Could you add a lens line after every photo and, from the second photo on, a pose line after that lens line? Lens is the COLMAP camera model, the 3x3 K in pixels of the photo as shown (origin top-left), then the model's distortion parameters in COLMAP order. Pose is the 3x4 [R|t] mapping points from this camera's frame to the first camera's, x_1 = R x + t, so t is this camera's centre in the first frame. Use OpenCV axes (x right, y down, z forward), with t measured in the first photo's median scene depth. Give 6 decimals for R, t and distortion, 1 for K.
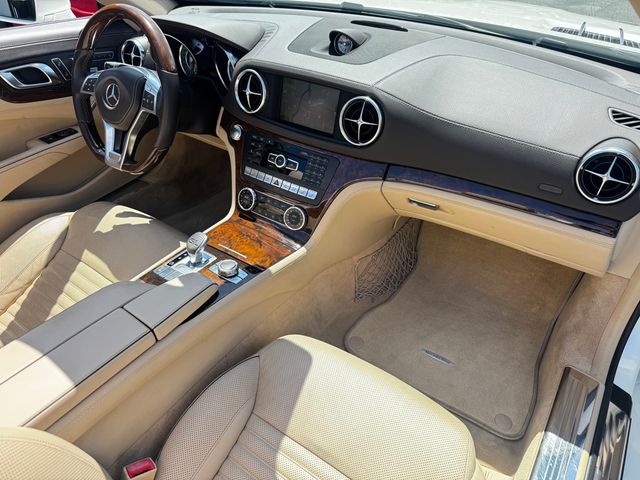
lens RADIAL K [[442.5, 0, 317.9], [0, 442.5, 237.6], [0, 0, 1]] dist [0.013275, -0.017432]
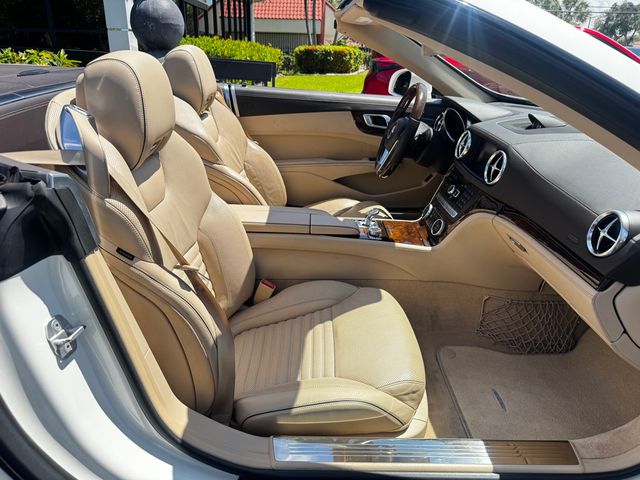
lens RADIAL K [[442.5, 0, 319.9], [0, 442.5, 239.2], [0, 0, 1]] dist [0.013275, -0.017432]
pose [[0.580325, 0.339869, -0.740075, 0.788988], [-0.505347, 0.862916, 0.000018, 0.178630], [0.638629, 0.373984, 0.672524, -0.154119]]
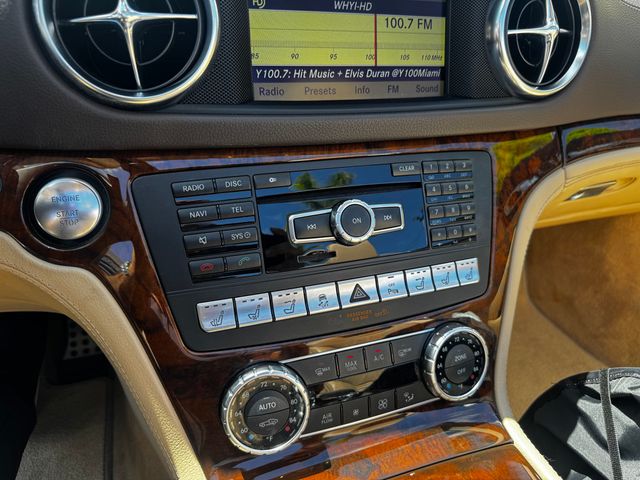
lens RADIAL K [[450.4, 0, 319.6], [0, 450.4, 238.2], [0, 0, 1]] dist [0.003357, -0.005947]
pose [[0.574904, -0.359070, 0.735224, -0.326425], [0.456071, 0.886658, 0.076405, -0.198032], [-0.679327, 0.291389, 0.673504, 0.827339]]
